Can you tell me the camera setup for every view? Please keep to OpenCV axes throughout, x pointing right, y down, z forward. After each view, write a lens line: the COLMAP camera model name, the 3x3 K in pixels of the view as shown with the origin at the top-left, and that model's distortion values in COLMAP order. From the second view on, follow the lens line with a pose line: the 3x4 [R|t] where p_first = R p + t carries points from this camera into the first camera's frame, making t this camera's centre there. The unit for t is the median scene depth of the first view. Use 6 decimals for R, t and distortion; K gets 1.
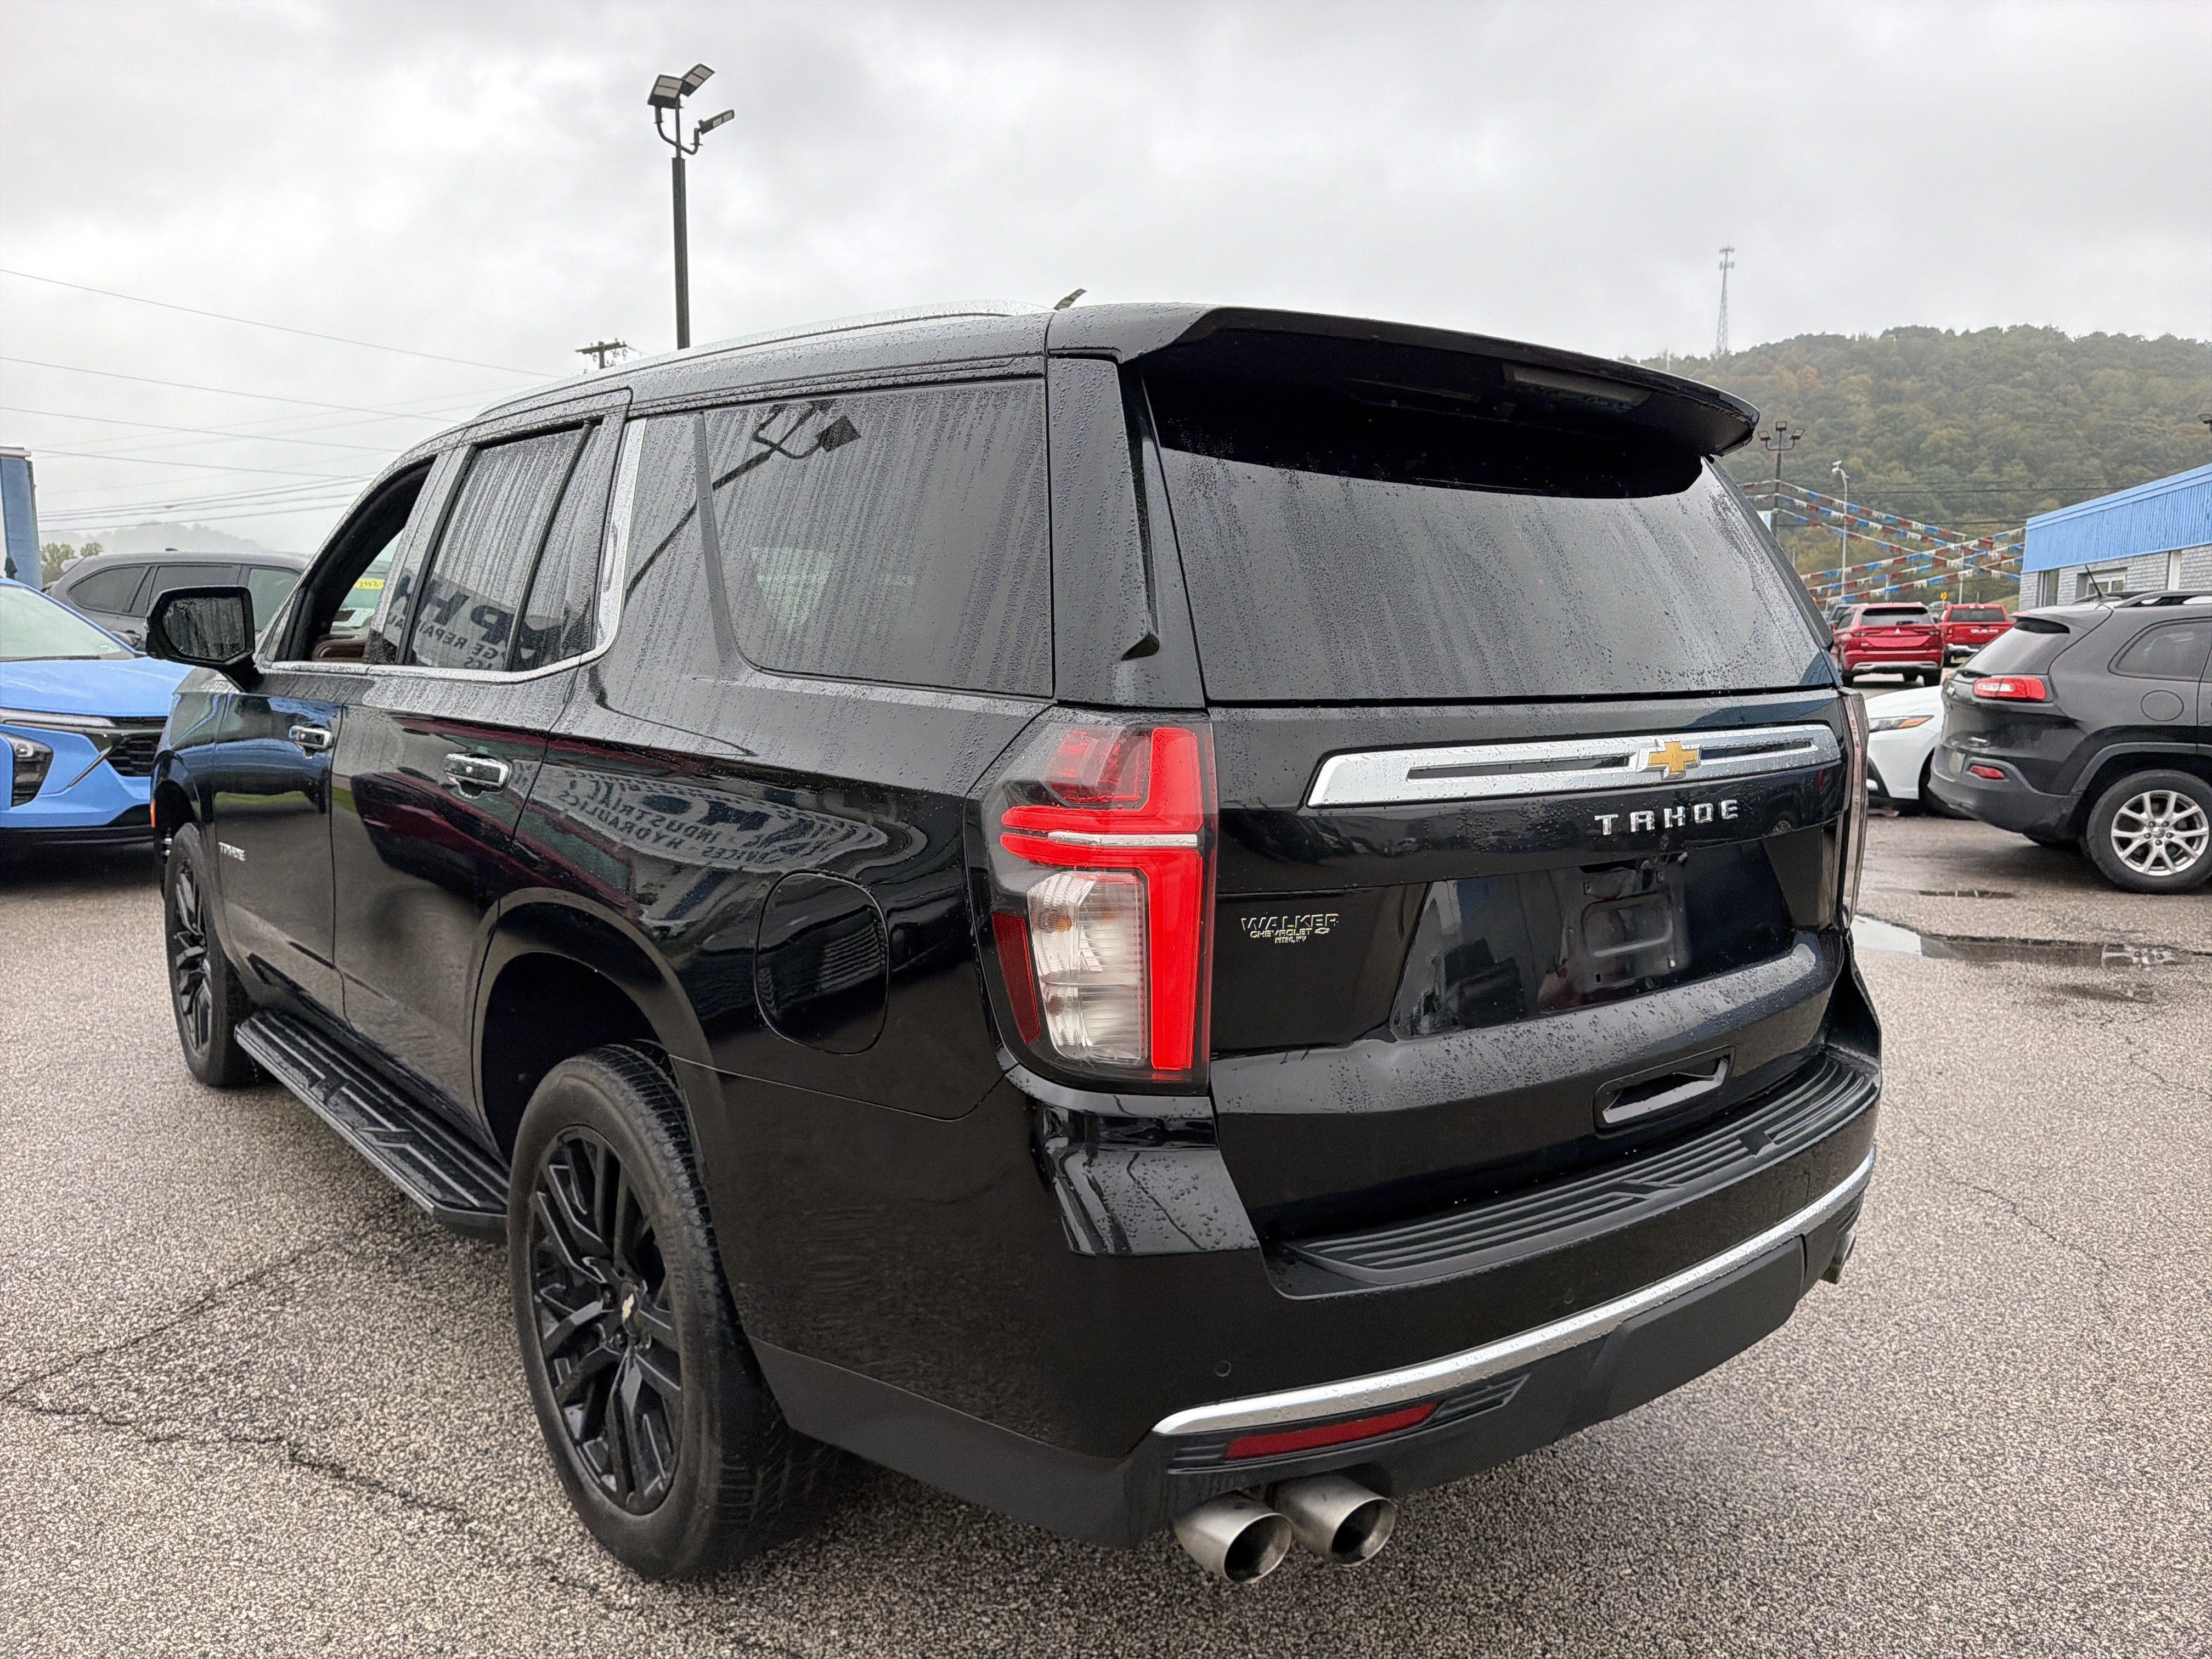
lens RADIAL K [[1492.1, 0, 1106.0], [0, 1492.1, 829.5], [0, 0, 1]] dist [0.039719, -0.042593]
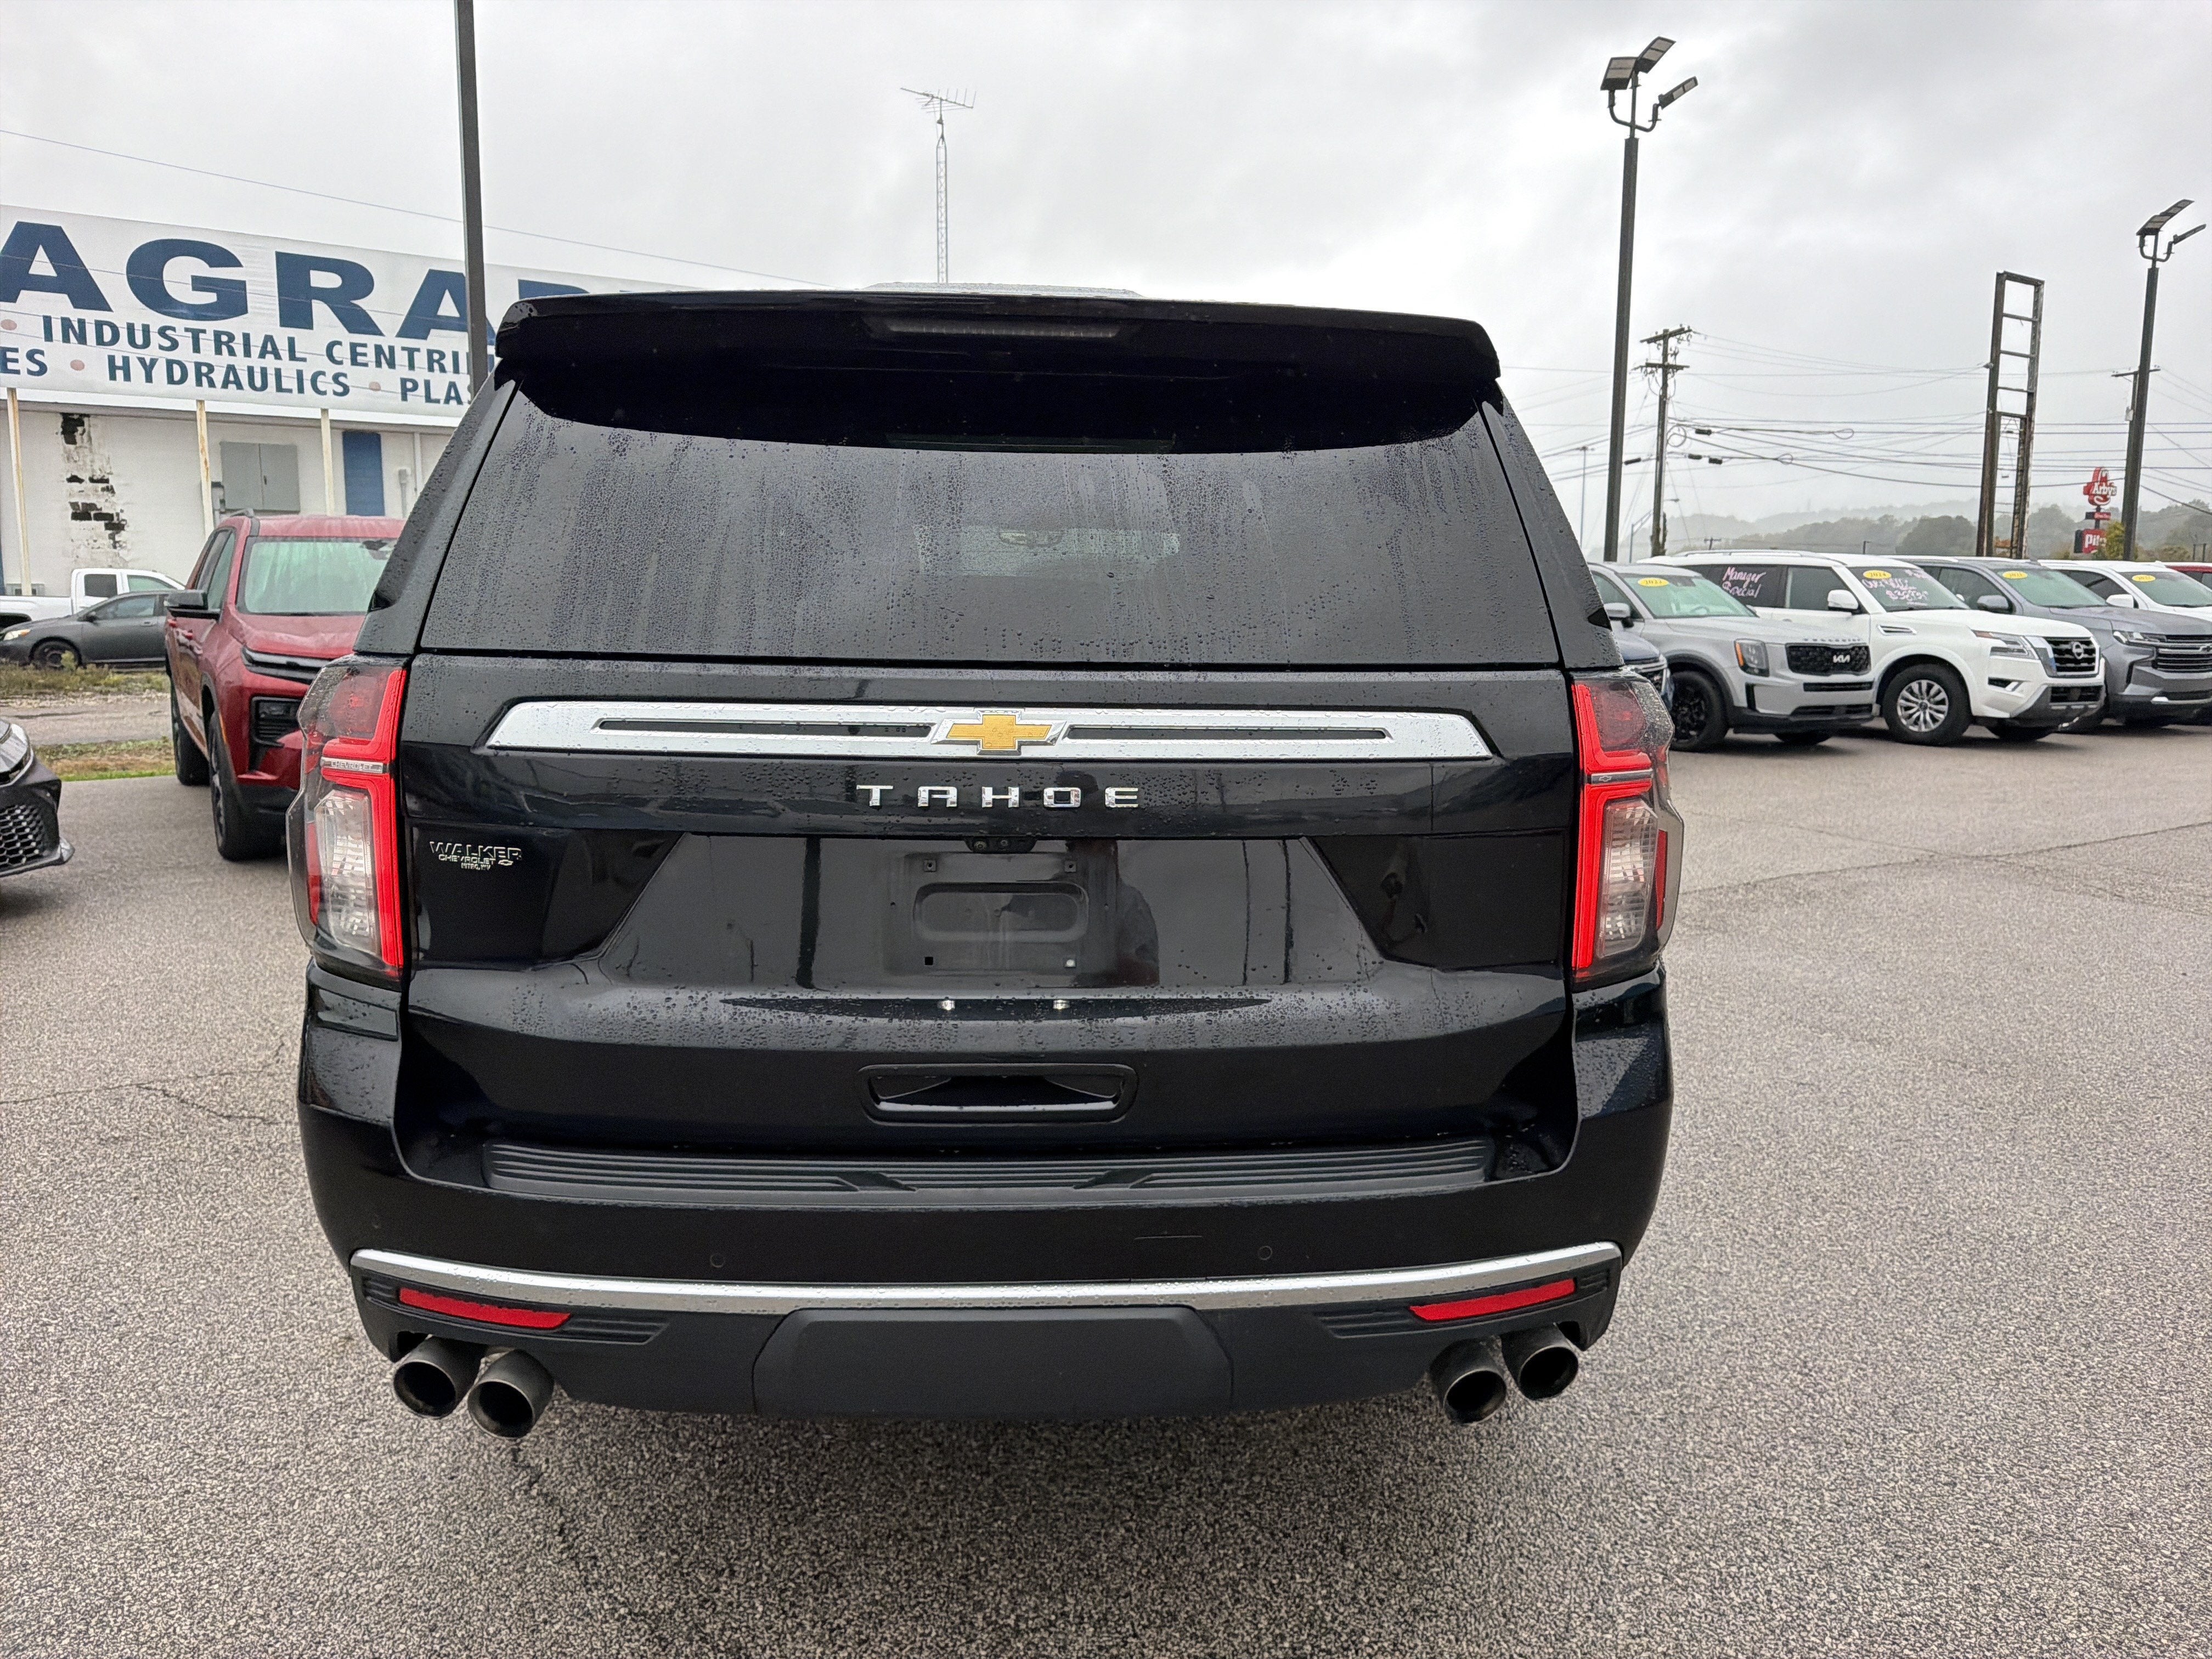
lens RADIAL K [[1492.1, 0, 1106.0], [0, 1492.1, 829.5], [0, 0, 1]] dist [0.039719, -0.042593]
pose [[0.819583, 0.084572, -0.566685, 0.961706], [-0.081469, 0.996198, 0.030847, -0.021952], [0.567139, 0.020886, 0.823357, 0.295504]]
